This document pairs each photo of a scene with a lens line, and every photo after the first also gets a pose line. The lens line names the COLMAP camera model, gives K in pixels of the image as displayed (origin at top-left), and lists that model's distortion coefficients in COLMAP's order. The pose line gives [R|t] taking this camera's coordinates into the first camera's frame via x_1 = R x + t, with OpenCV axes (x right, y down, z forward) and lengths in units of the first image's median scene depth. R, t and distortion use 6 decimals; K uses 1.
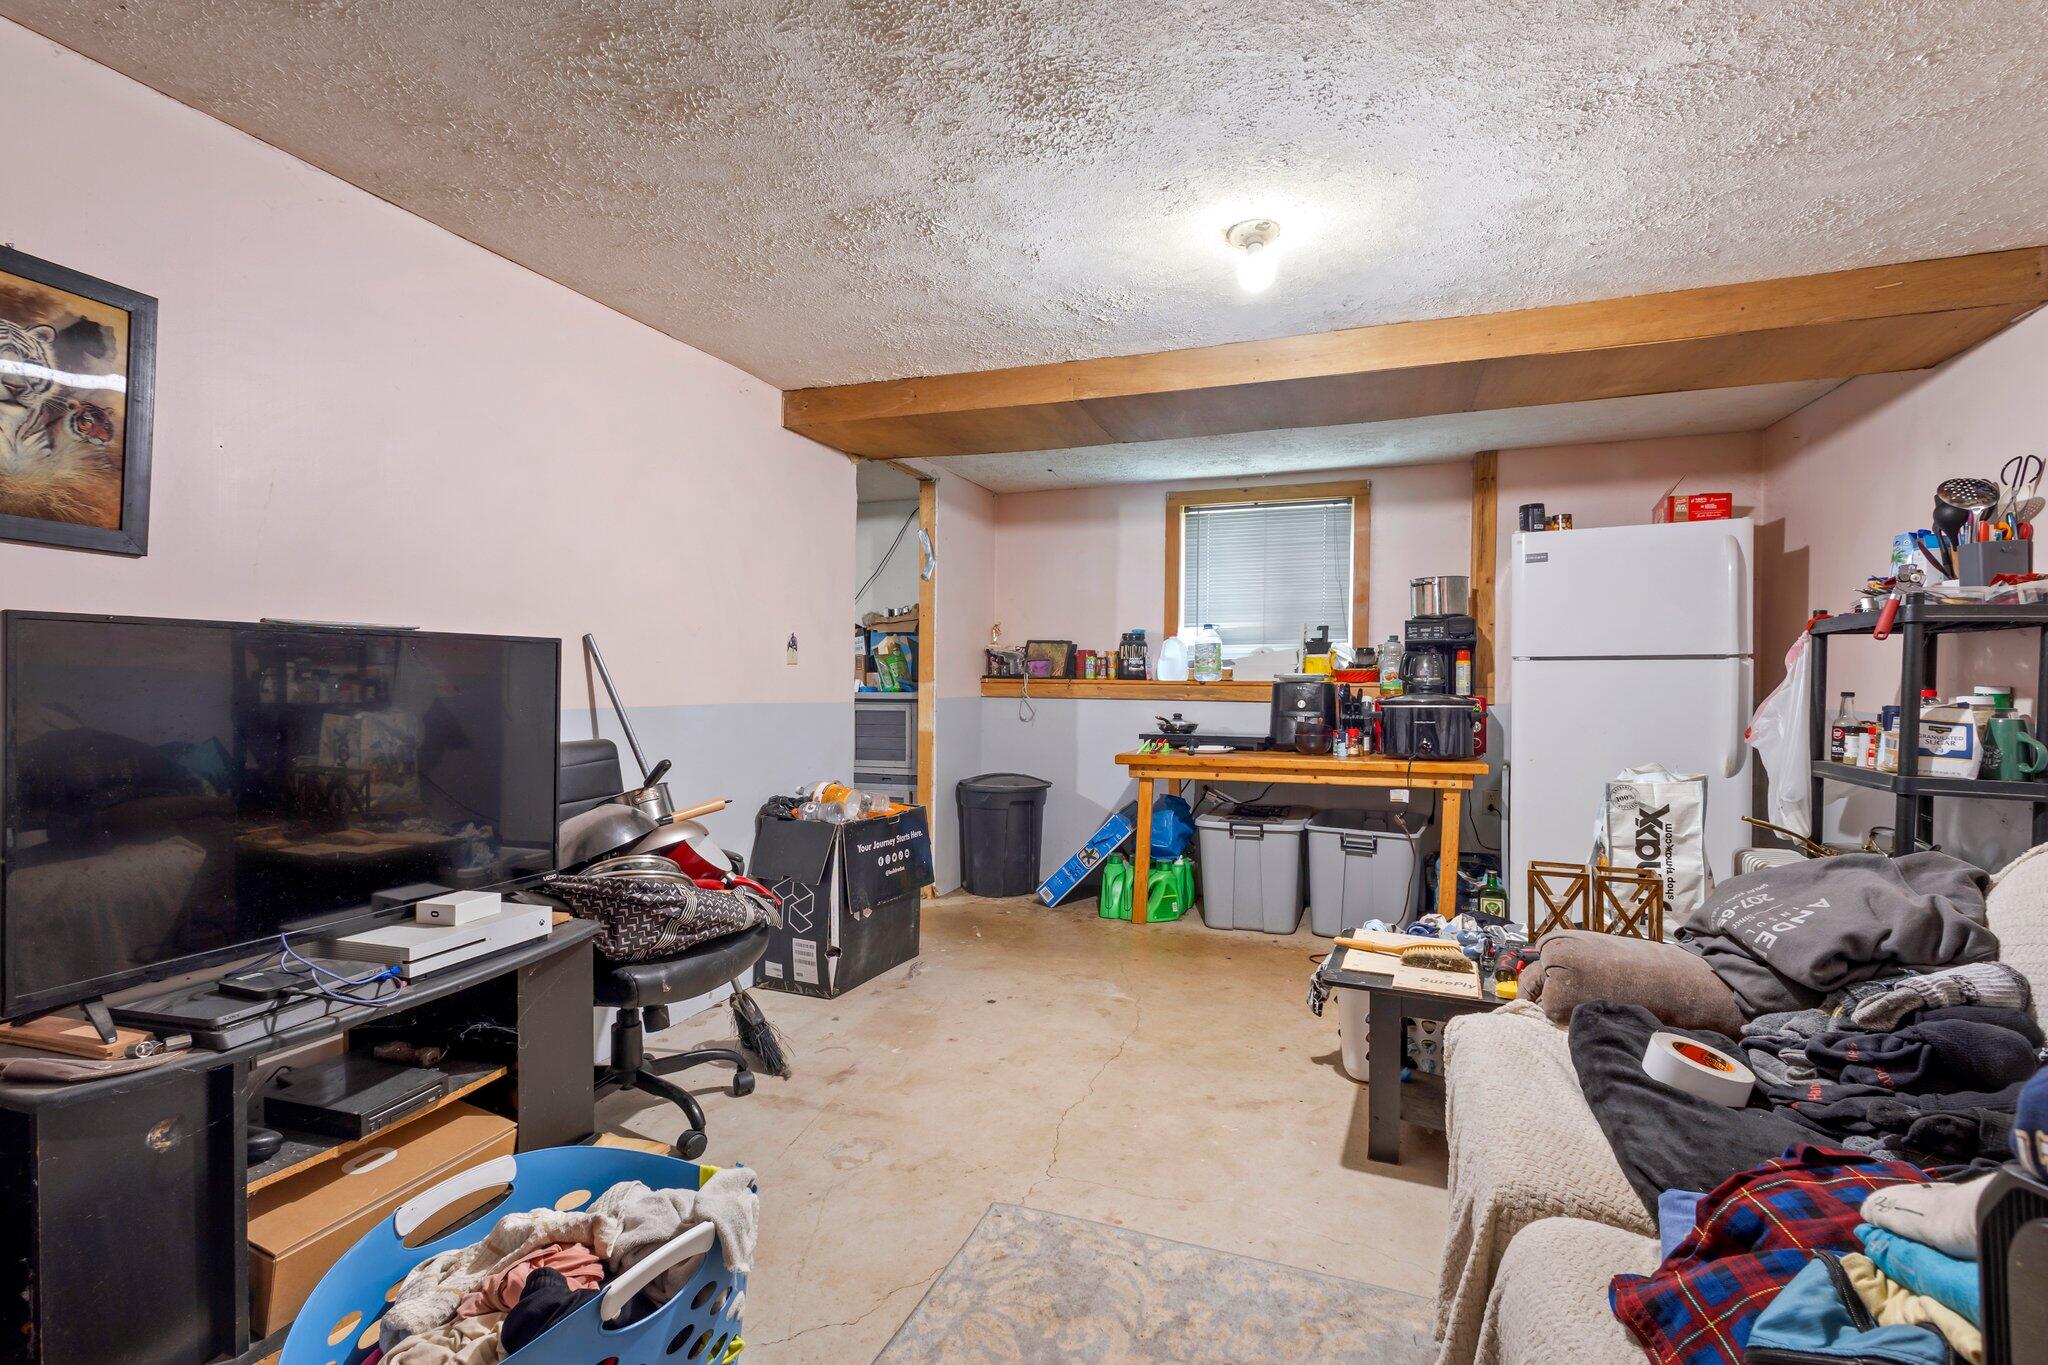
lens RADIAL K [[938.8, 0, 1021.7], [0, 938.8, 684.5], [0, 0, 1]] dist [0.000163, -0.000048]
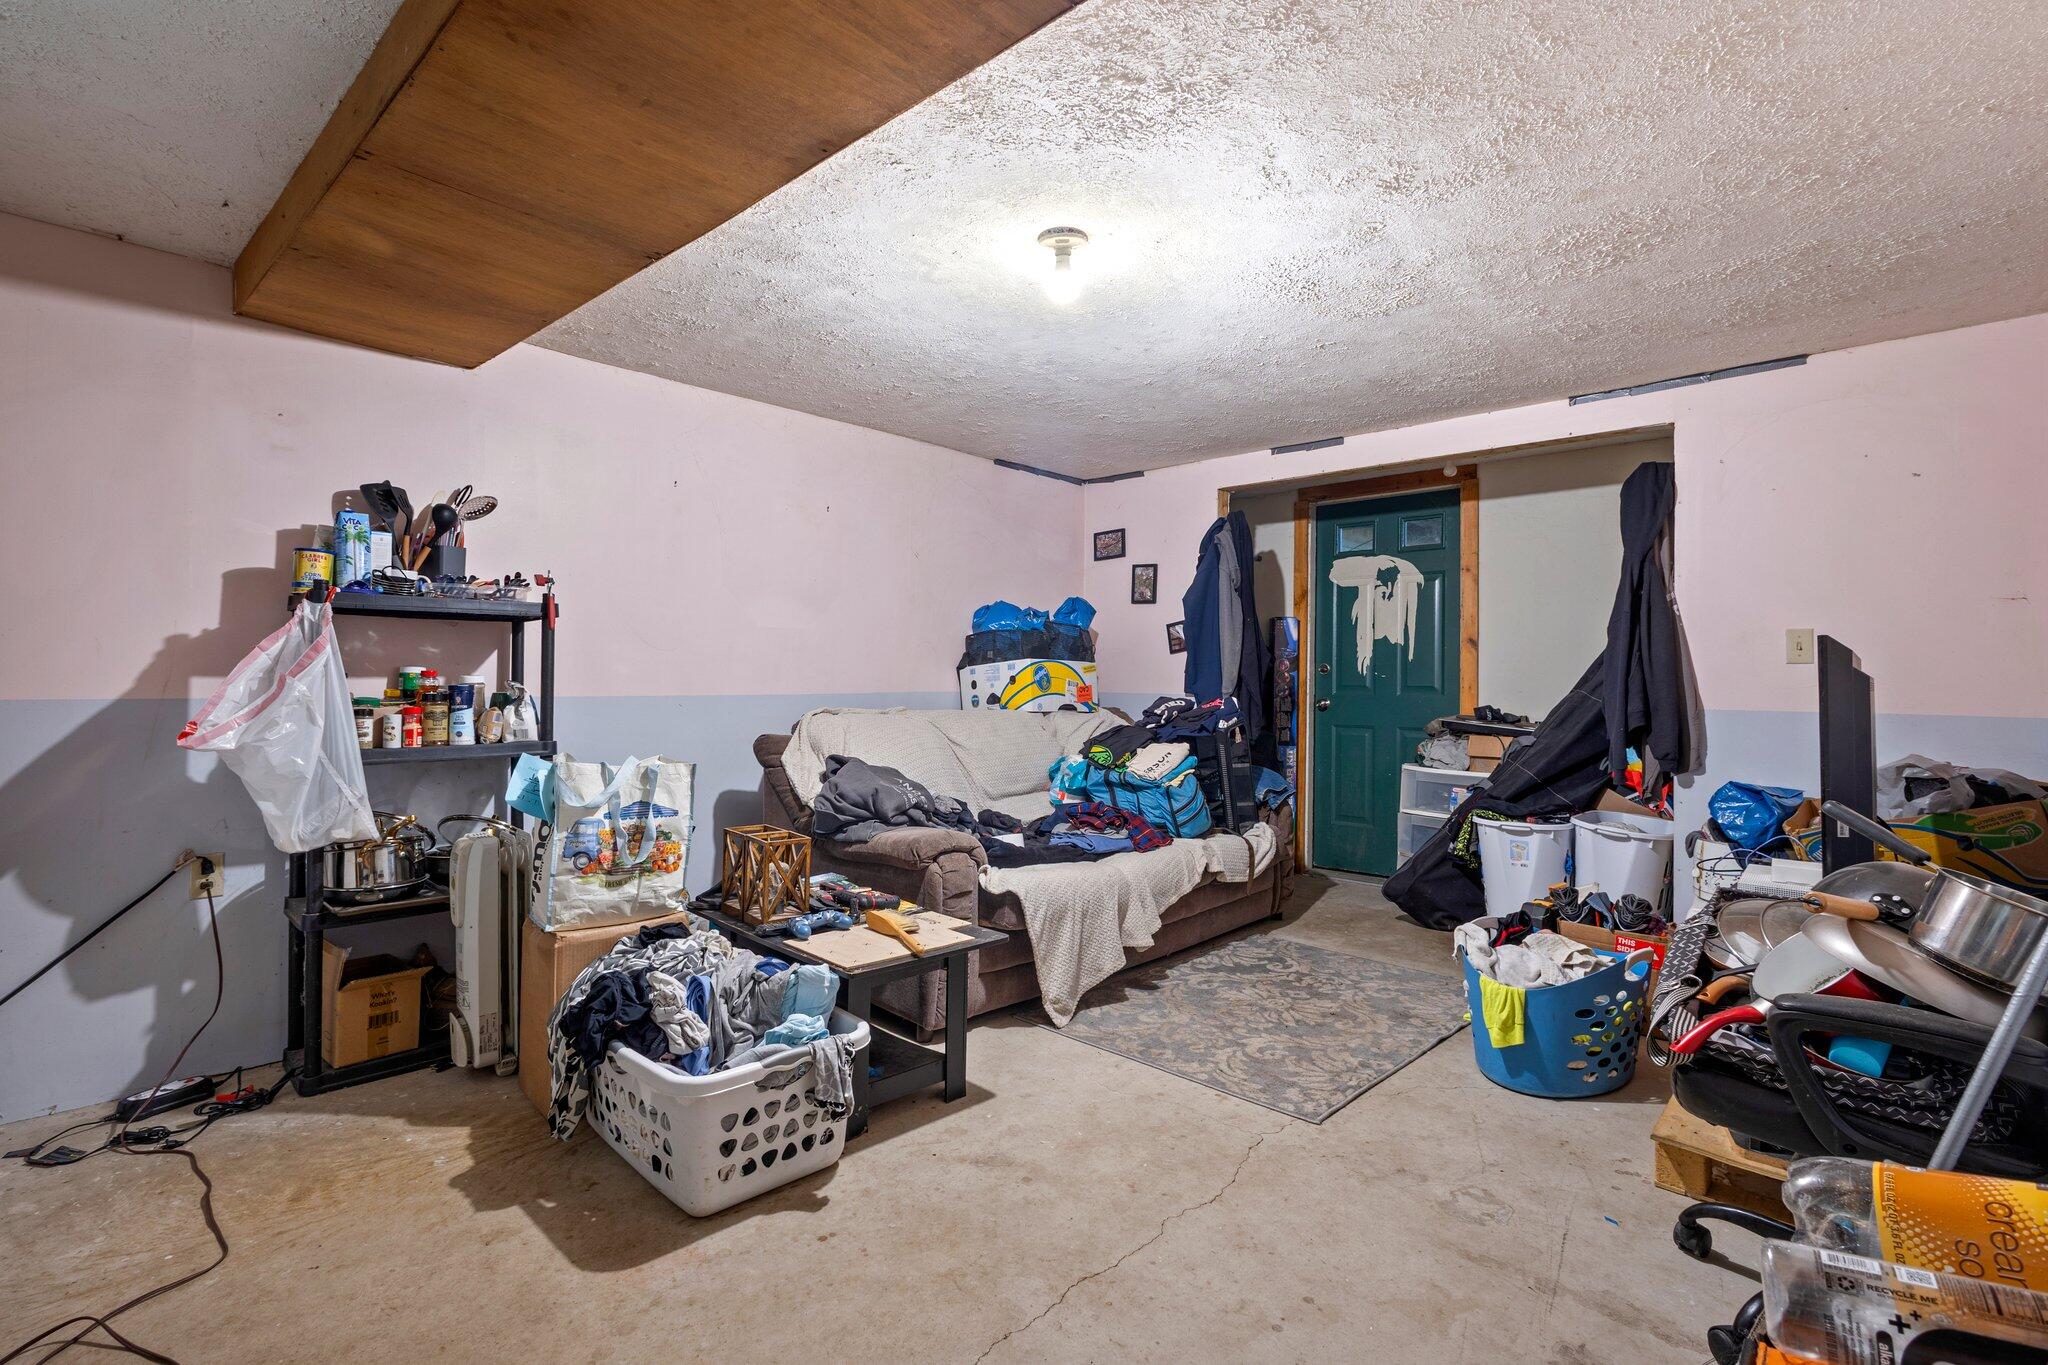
lens RADIAL K [[938.8, 0, 1023.2], [0, 938.8, 677.7], [0, 0, 1]] dist [0.000163, -0.000048]
pose [[-0.925116, -0.011404, 0.379513, -0.104284], [-0.011988, 0.999928, 0.000826, 0.003105], [-0.379495, -0.003785, -0.925186, 1.820616]]
